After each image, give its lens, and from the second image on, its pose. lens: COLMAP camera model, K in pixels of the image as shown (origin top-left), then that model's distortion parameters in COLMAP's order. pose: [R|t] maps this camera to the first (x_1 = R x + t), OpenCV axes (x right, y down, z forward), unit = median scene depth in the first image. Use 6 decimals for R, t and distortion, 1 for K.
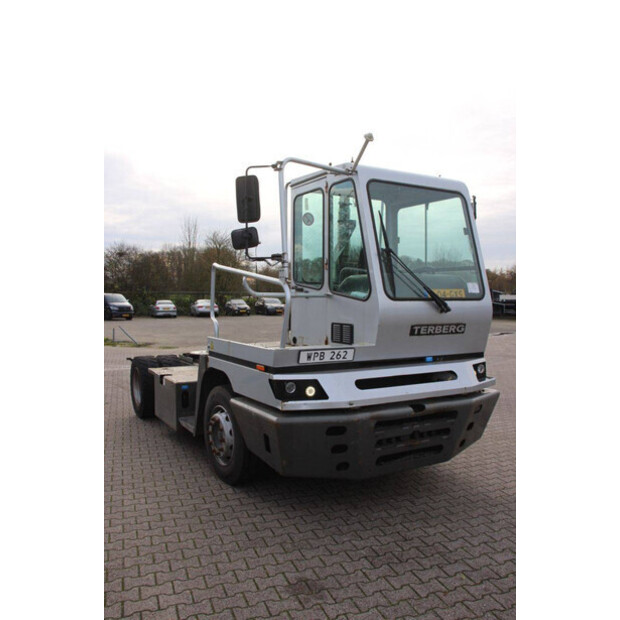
lens RADIAL K [[534.7, 0, 298.9], [0, 534.7, 313.2], [0, 0, 1]] dist [-0.110159, 0.067345]
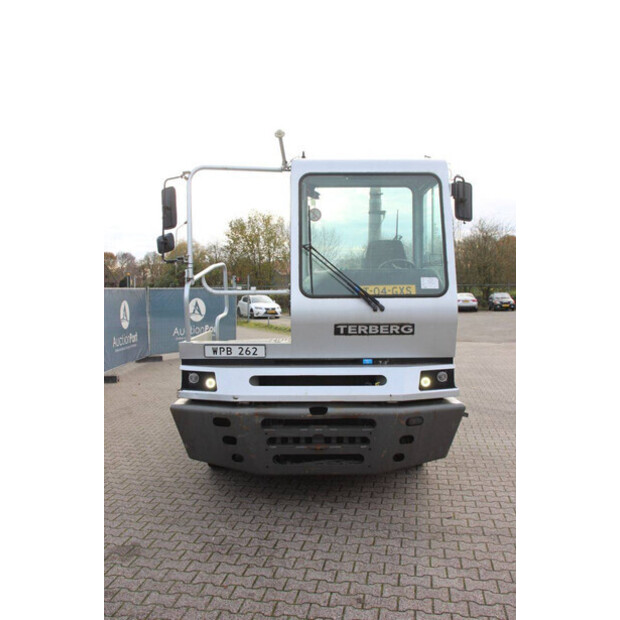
lens RADIAL K [[566.6, 0, 305.0], [0, 566.6, 310.2], [0, 0, 1]] dist [-0.081527, 0.000000]
pose [[0.871611, 0.011017, -0.490075, 0.689921], [-0.008185, 0.999935, 0.007921, -0.010035], [0.490131, -0.002893, 0.871644, 0.097492]]
